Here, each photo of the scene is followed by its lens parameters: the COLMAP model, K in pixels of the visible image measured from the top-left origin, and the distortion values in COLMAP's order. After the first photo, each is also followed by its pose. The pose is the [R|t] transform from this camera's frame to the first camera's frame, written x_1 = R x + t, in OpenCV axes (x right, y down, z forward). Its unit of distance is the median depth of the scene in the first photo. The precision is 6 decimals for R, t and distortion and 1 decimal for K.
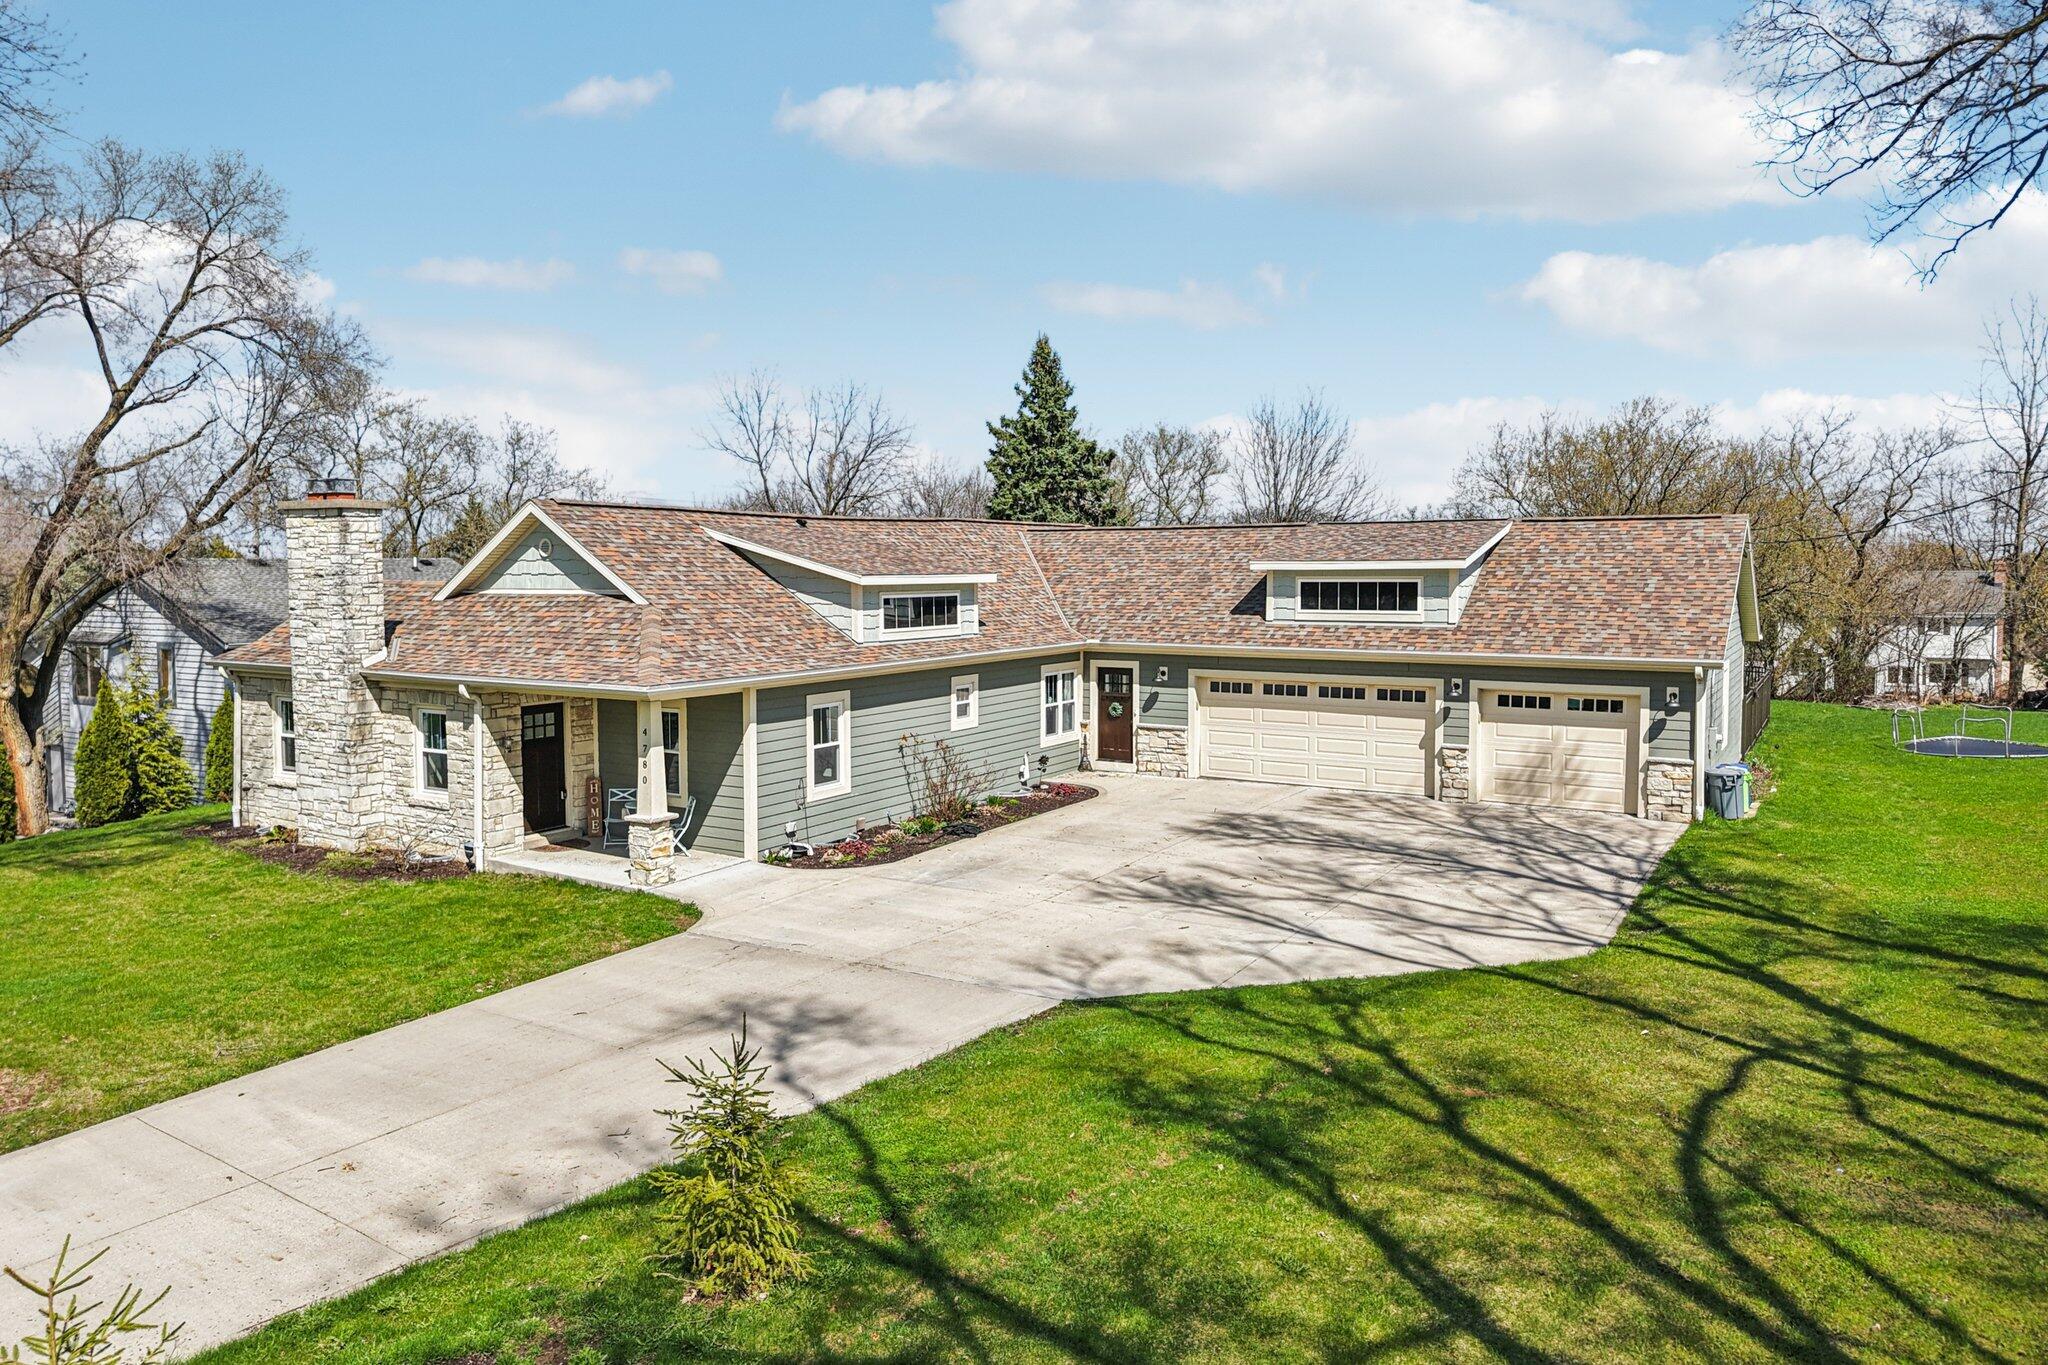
lens RADIAL K [[1395.1, 0, 1050.8], [0, 1395.1, 687.4], [0, 0, 1]] dist [0.032099, -0.037455]
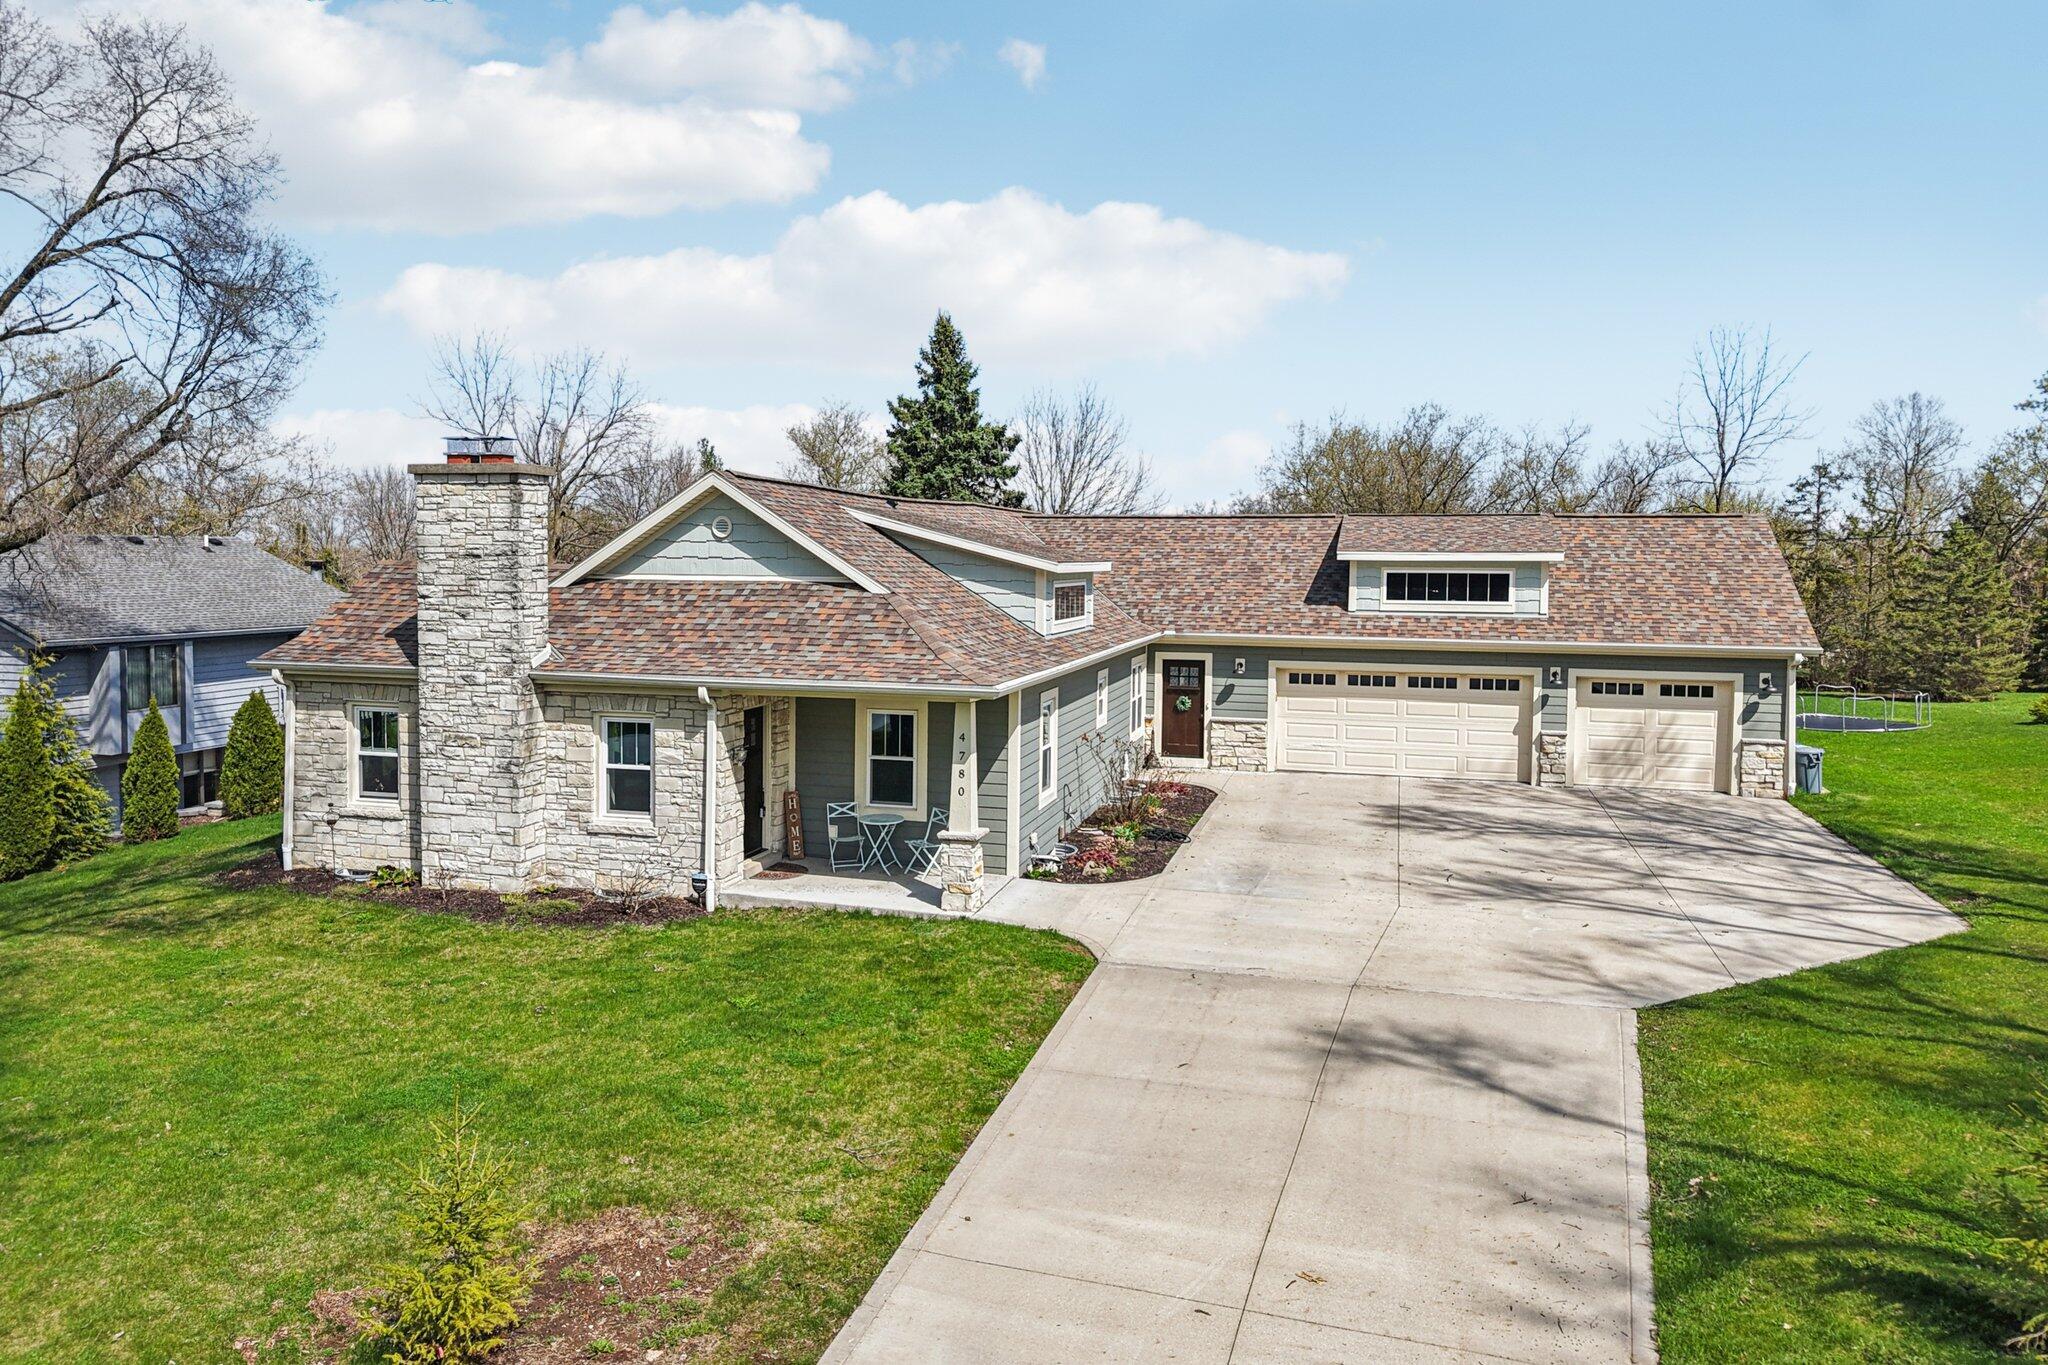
lens RADIAL K [[1395.1, 0, 1032.1], [0, 1395.1, 678.6], [0, 0, 1]] dist [0.032099, -0.037455]
pose [[0.960601, -0.013215, 0.277617, -0.392713], [0.013119, 0.999912, 0.002202, -0.005431], [-0.277621, 0.001527, 0.960689, 0.116386]]
